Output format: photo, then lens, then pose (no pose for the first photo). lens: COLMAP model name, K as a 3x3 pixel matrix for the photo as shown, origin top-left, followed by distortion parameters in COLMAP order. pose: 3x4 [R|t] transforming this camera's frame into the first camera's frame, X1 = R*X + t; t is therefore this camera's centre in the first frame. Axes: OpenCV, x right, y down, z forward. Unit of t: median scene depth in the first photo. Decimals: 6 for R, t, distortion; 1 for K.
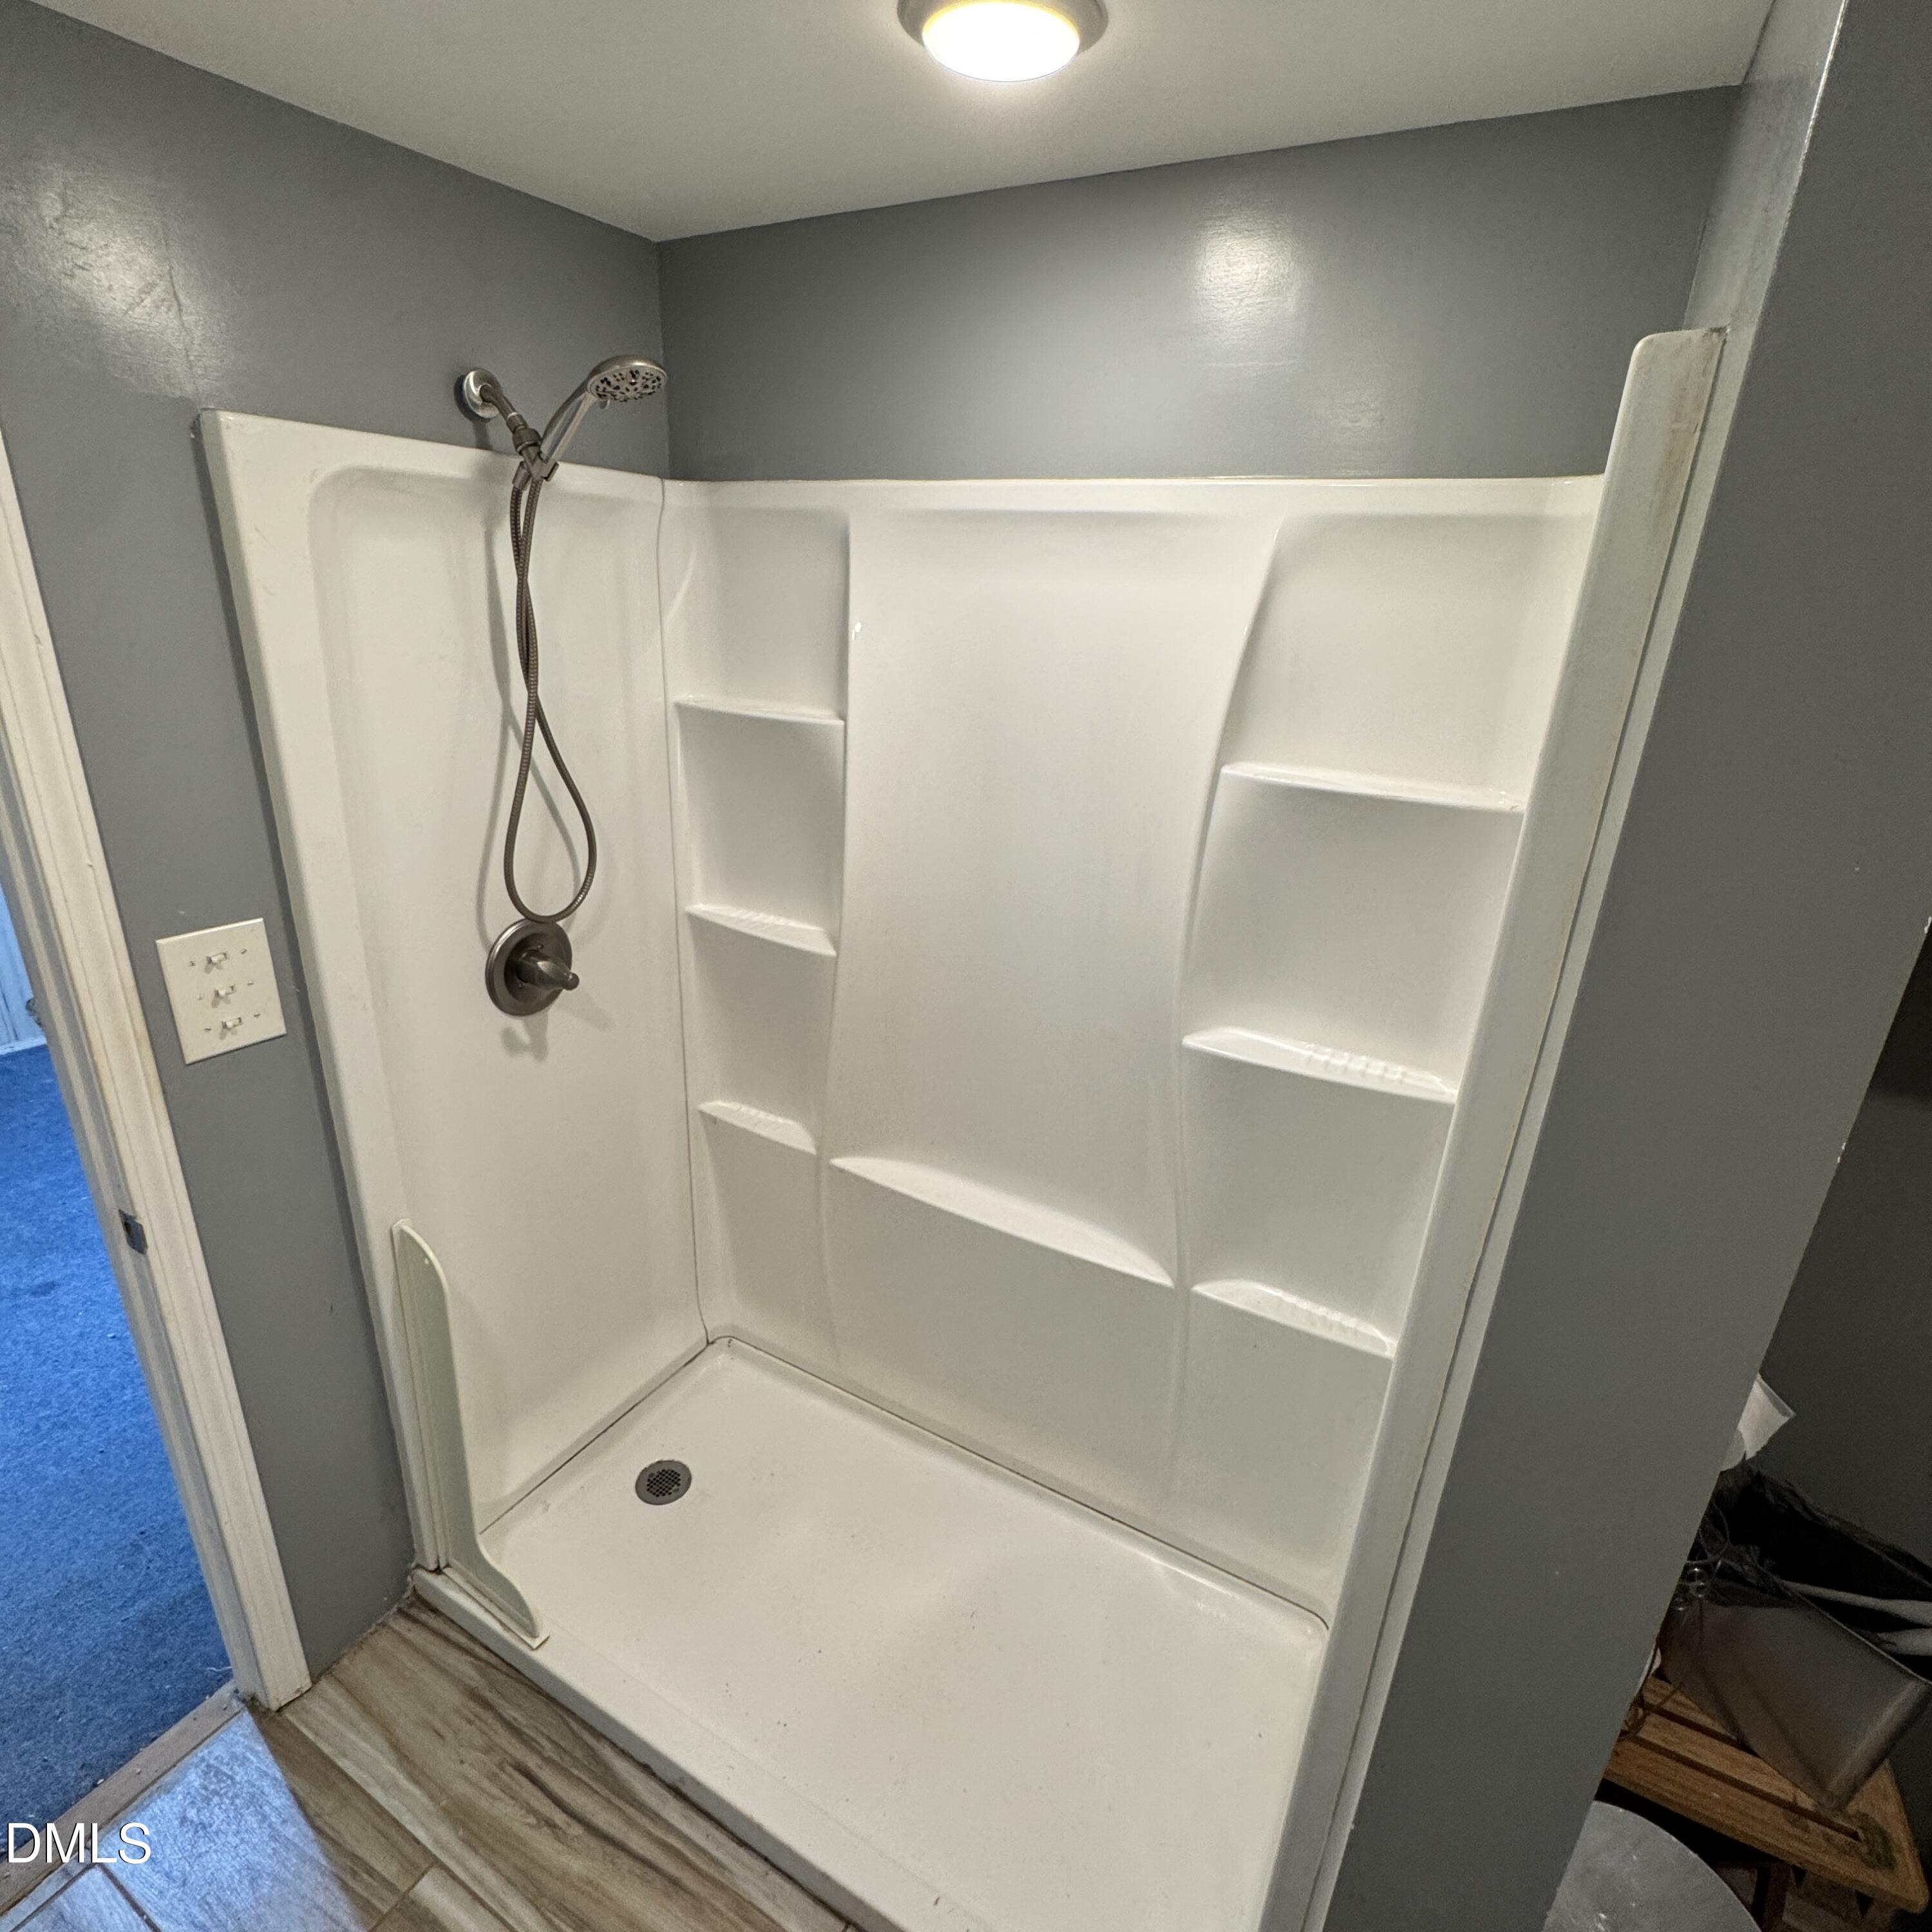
lens RADIAL K [[1025.8, 0, 966.5], [0, 1025.8, 970.2], [0, 0, 1]] dist [-0.004263, 0.000240]
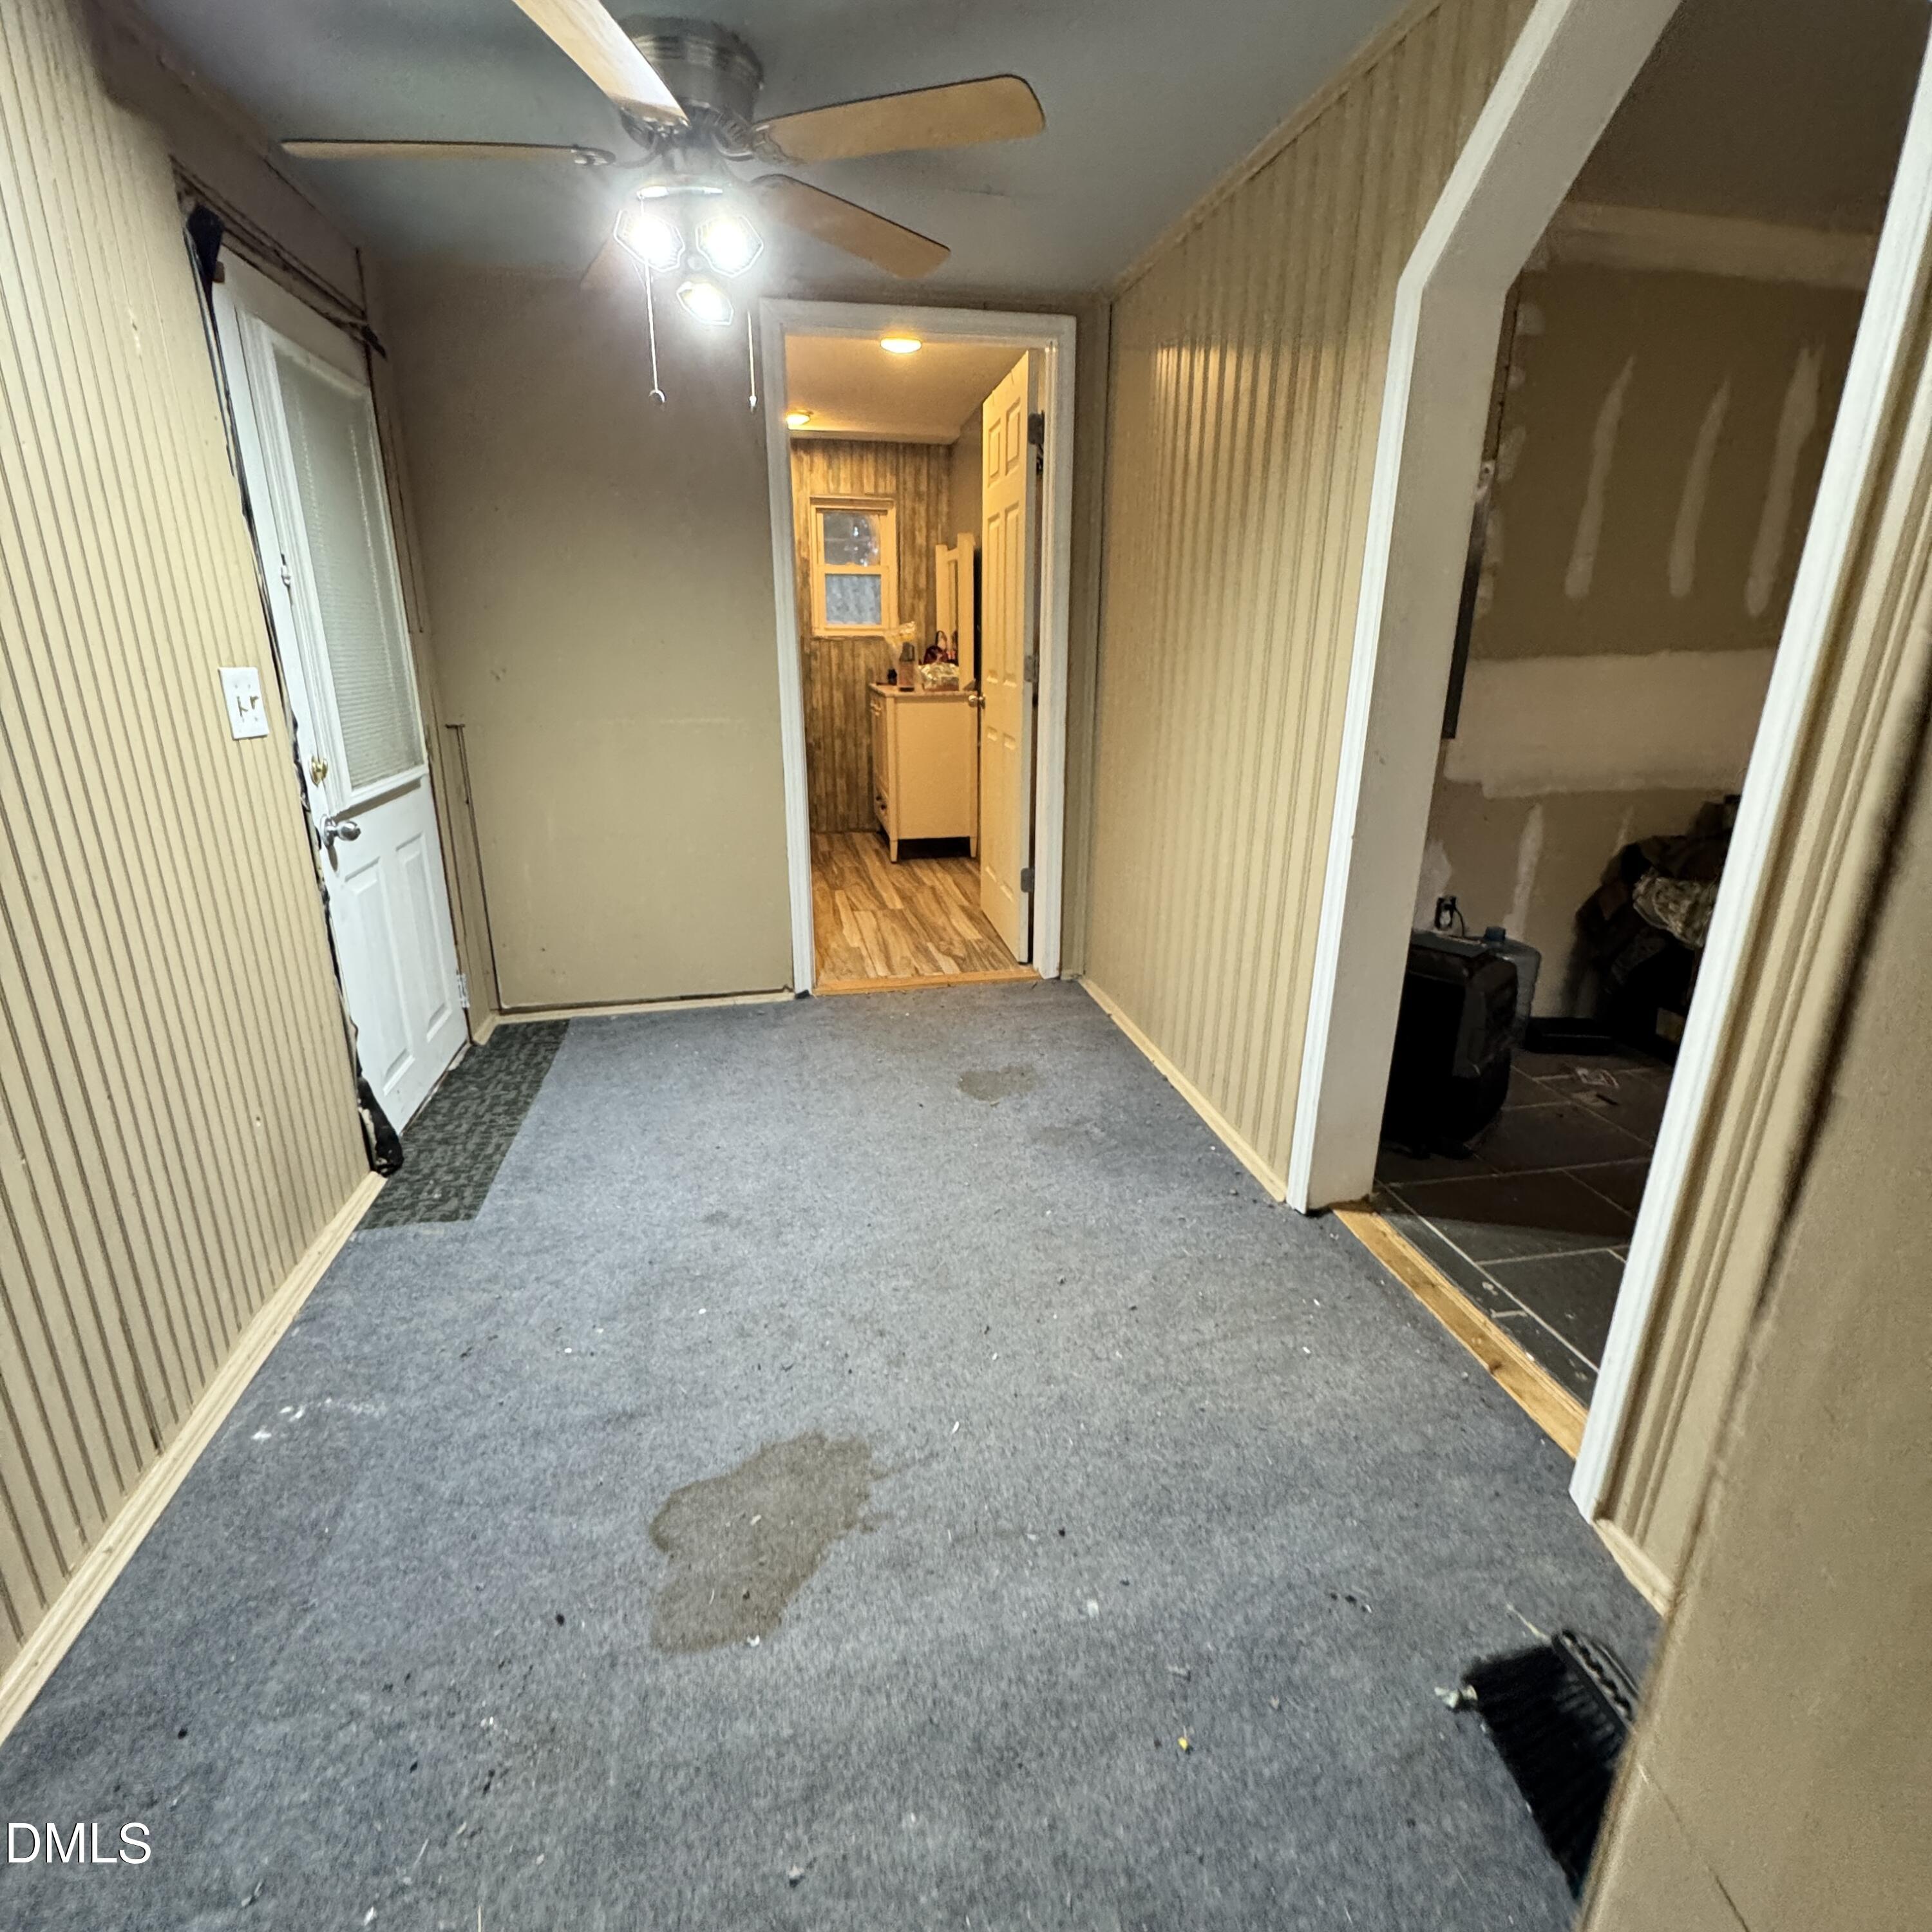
lens RADIAL K [[1025.8, 0, 964.0], [0, 1025.8, 967.4], [0, 0, 1]] dist [-0.004263, 0.000240]
pose [[-0.647502, -0.283140, 0.707512, -2.657912], [0.233904, 0.809761, 0.538124, -0.454848], [-0.725280, 0.513925, -0.458094, 1.902970]]
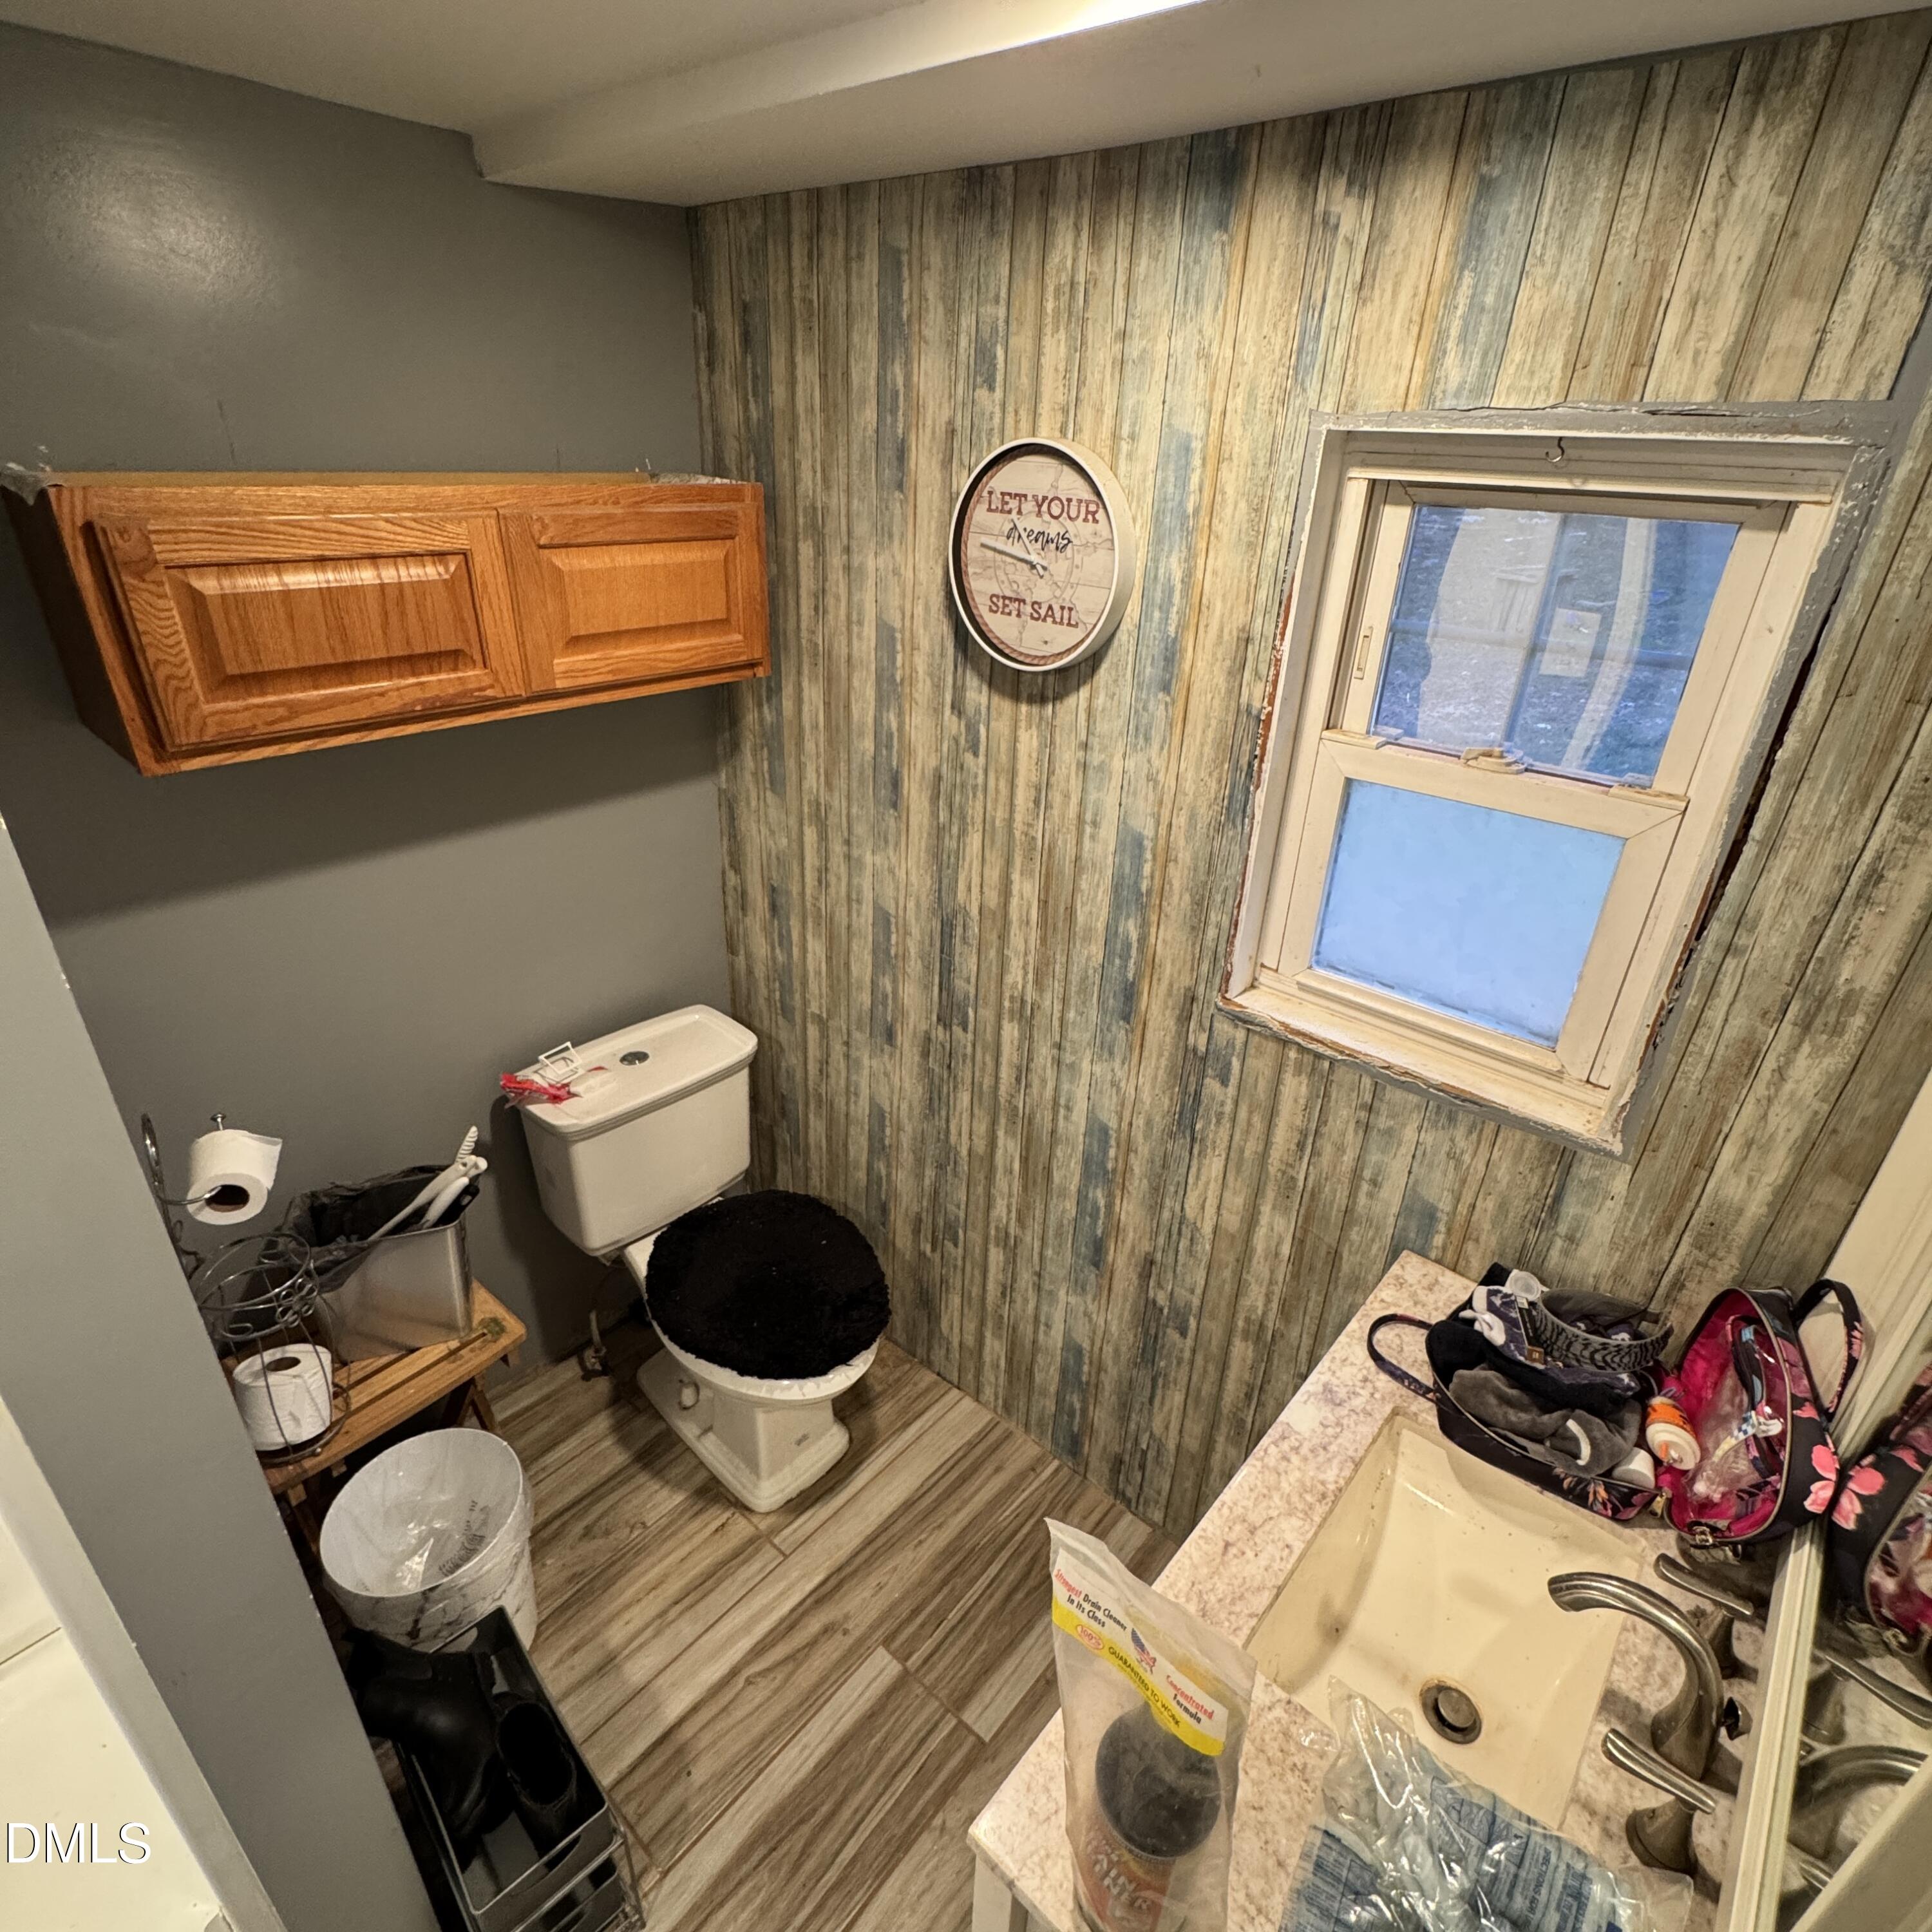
lens RADIAL K [[1025.8, 0, 970.7], [0, 1025.8, 967.7], [0, 0, 1]] dist [-0.004263, 0.000240]
pose [[0.197625, -0.468182, 0.861249, -0.038101], [0.313354, 0.862652, 0.397041, -0.004999], [-0.928845, 0.191411, 0.317188, -0.208664]]
